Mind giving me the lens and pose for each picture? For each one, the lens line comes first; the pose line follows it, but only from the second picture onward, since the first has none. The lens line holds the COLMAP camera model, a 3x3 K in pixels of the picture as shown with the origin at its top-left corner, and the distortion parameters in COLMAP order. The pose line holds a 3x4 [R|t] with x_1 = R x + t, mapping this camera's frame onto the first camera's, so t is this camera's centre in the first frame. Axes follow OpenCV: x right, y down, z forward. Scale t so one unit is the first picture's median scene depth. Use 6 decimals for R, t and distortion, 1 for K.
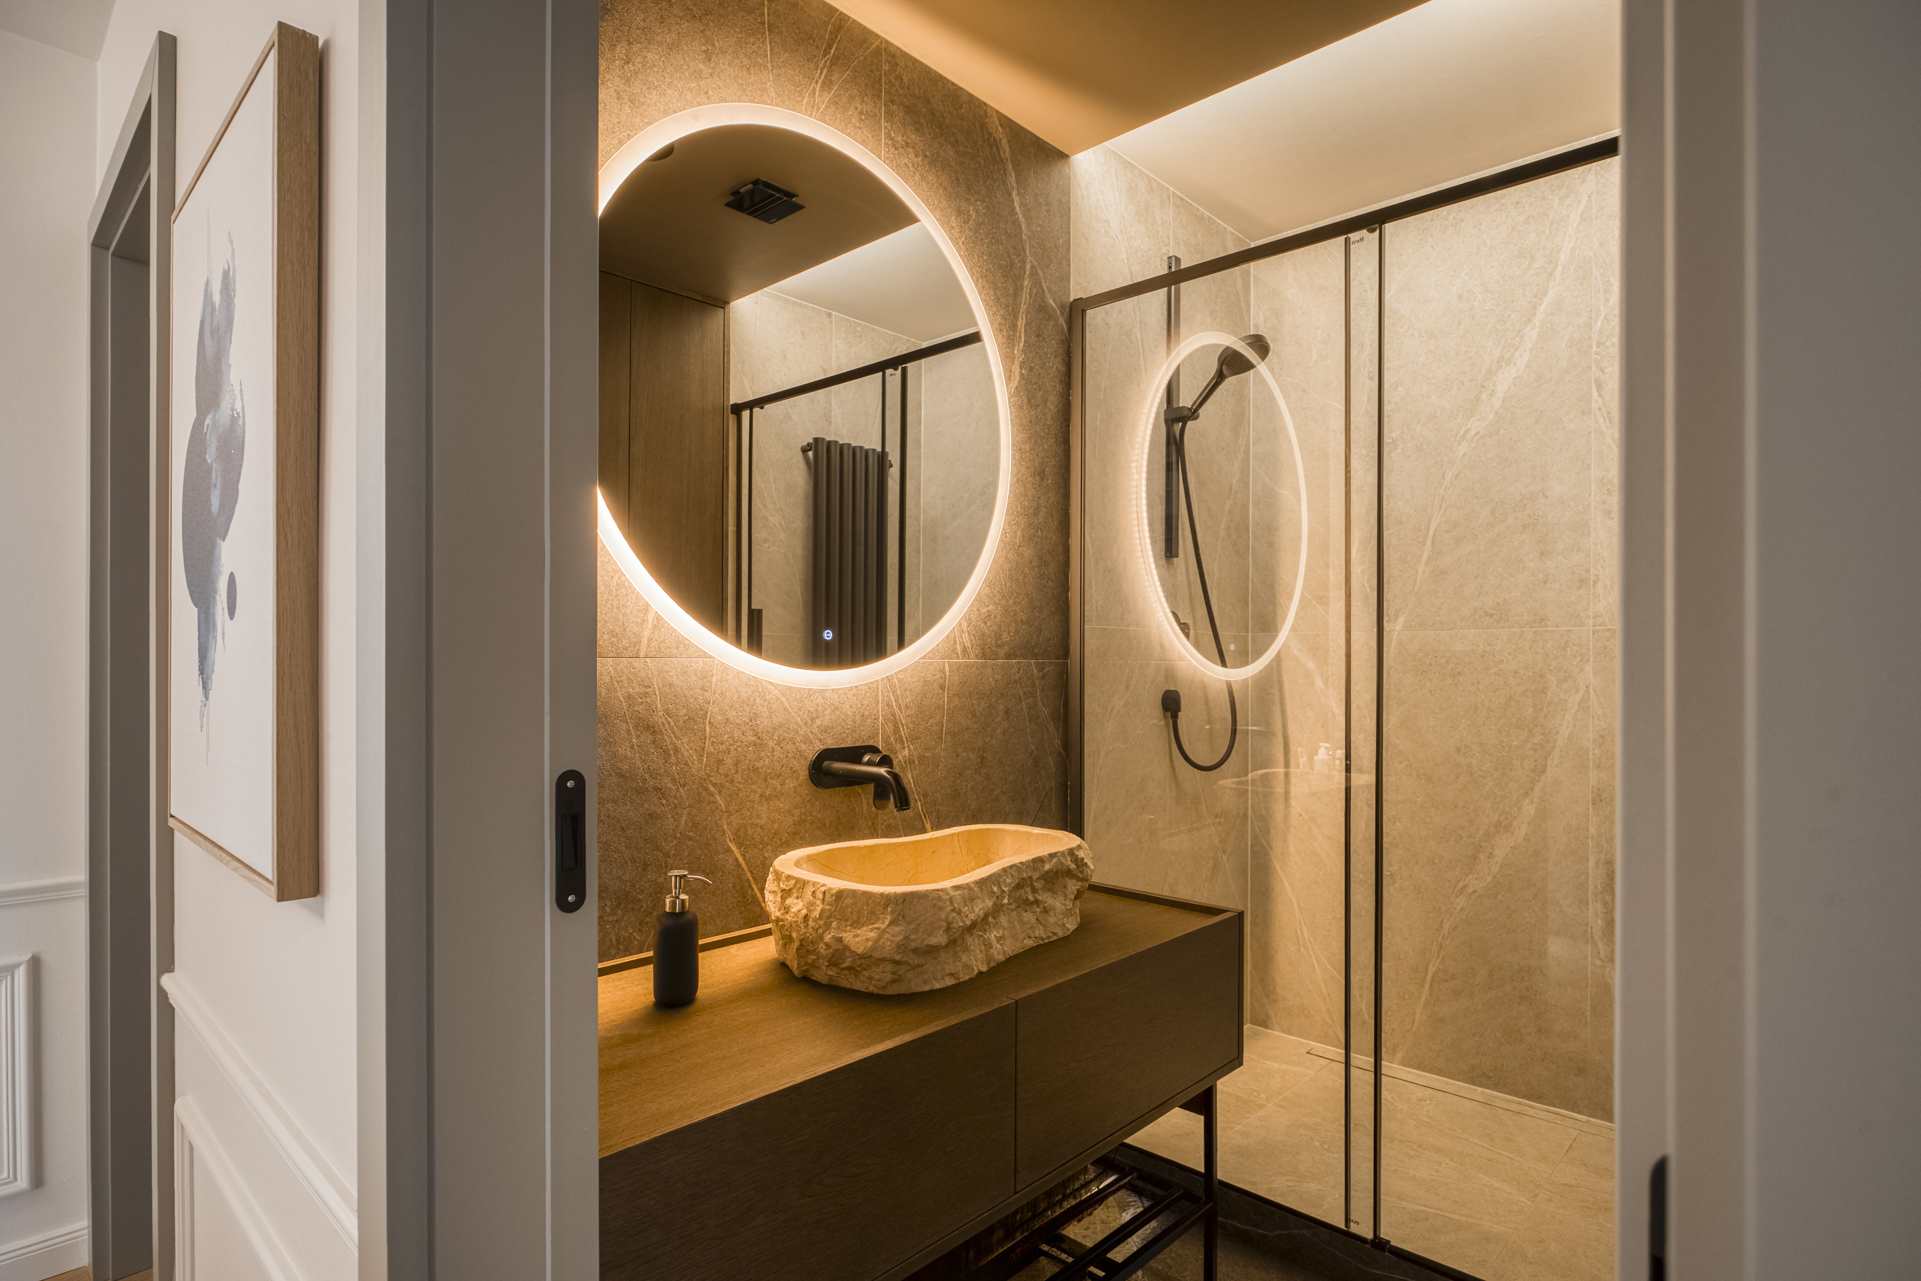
lens RADIAL K [[980.4, 0, 1007.9], [0, 980.4, 633.8], [0, 0, 1]] dist [-0.008133, -0.002051]
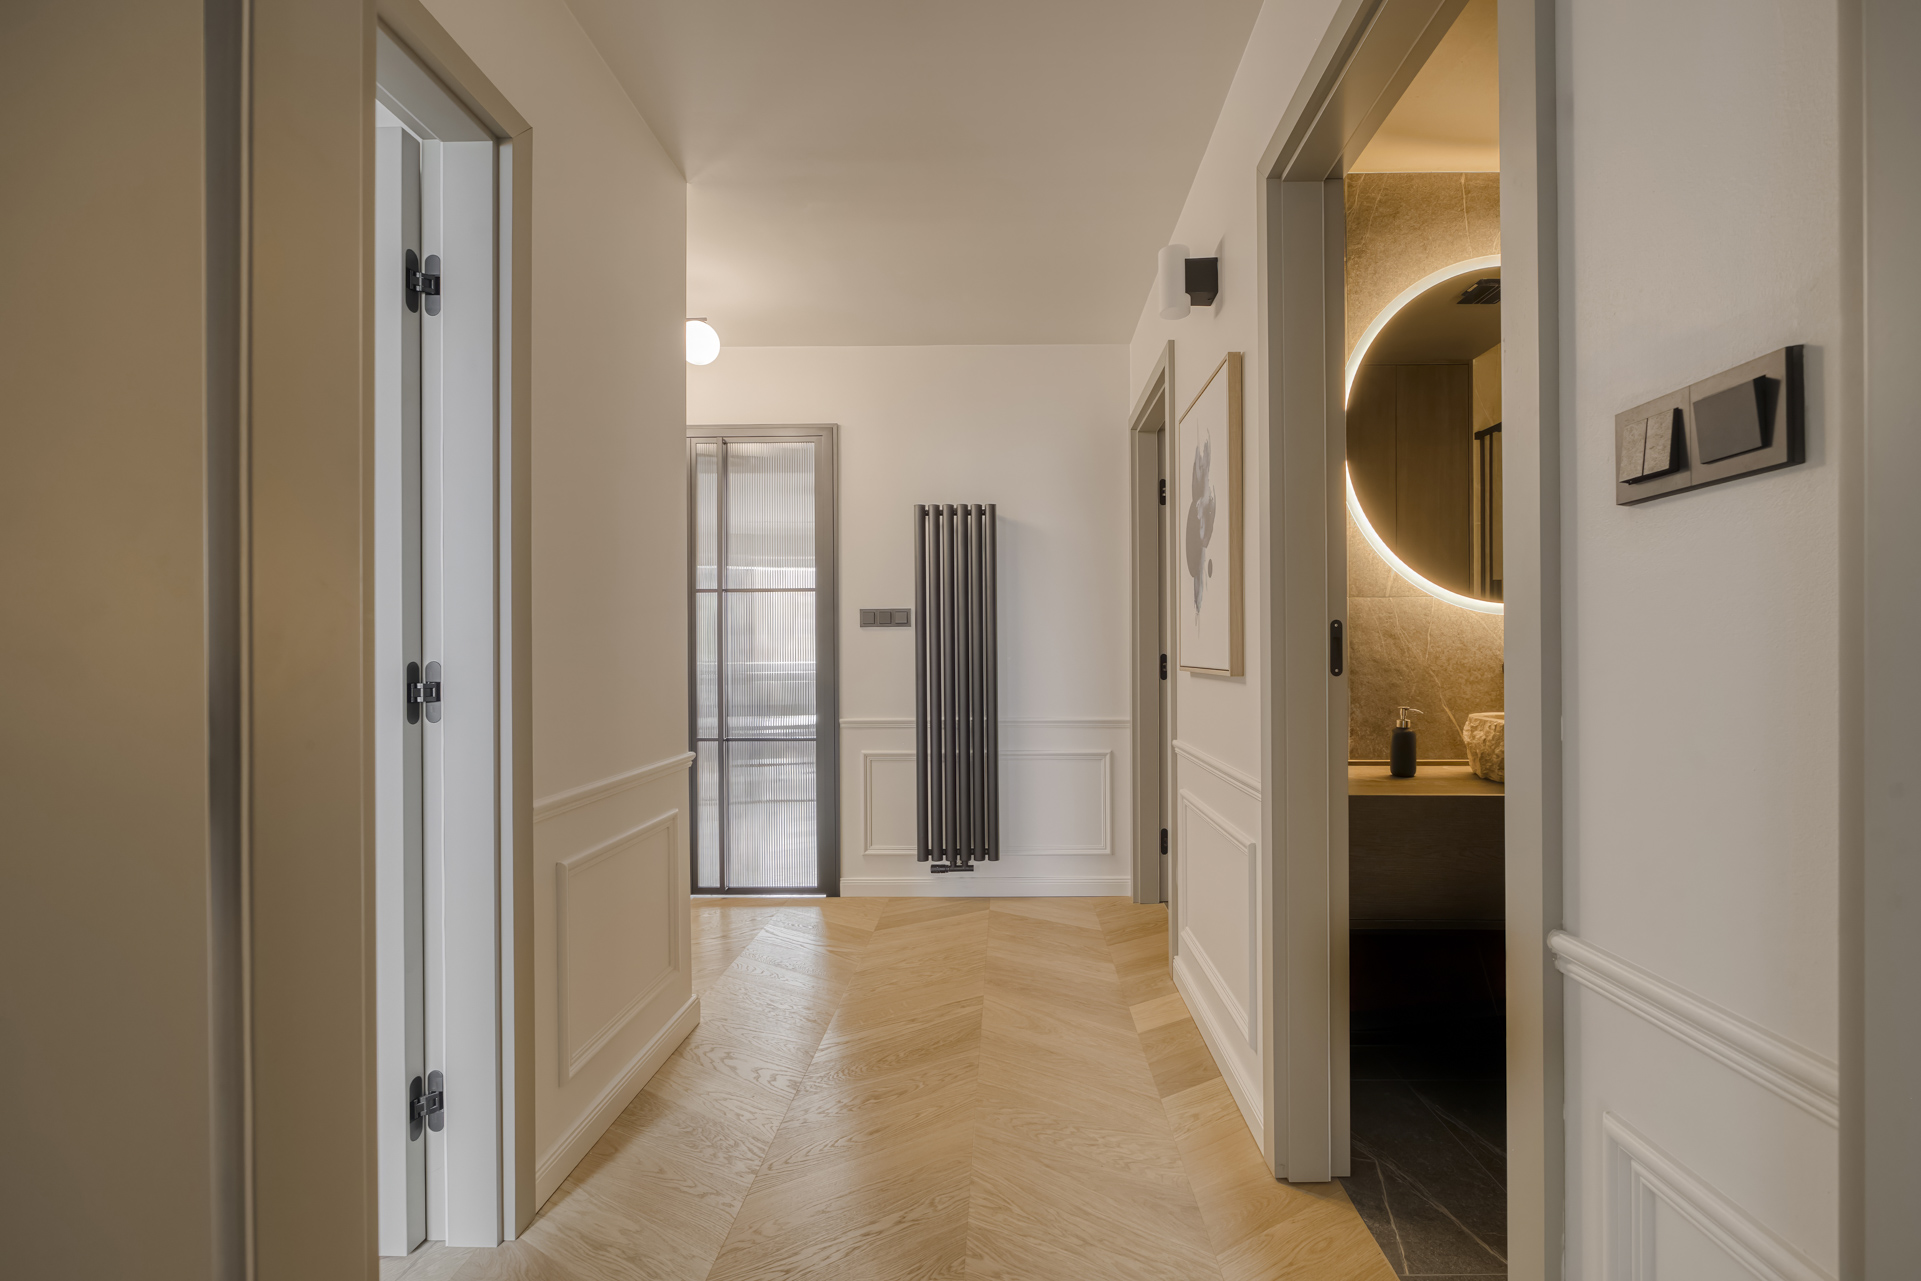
lens RADIAL K [[803.0, 0, 958.3], [0, 803.0, 666.8], [0, 0, 1]] dist [-0.000793, 0.000373]
pose [[0.621218, 0.010438, -0.783568, 0.301709], [0.019530, 0.999394, 0.028797, 0.095086], [0.783394, -0.033192, 0.620638, -0.555795]]
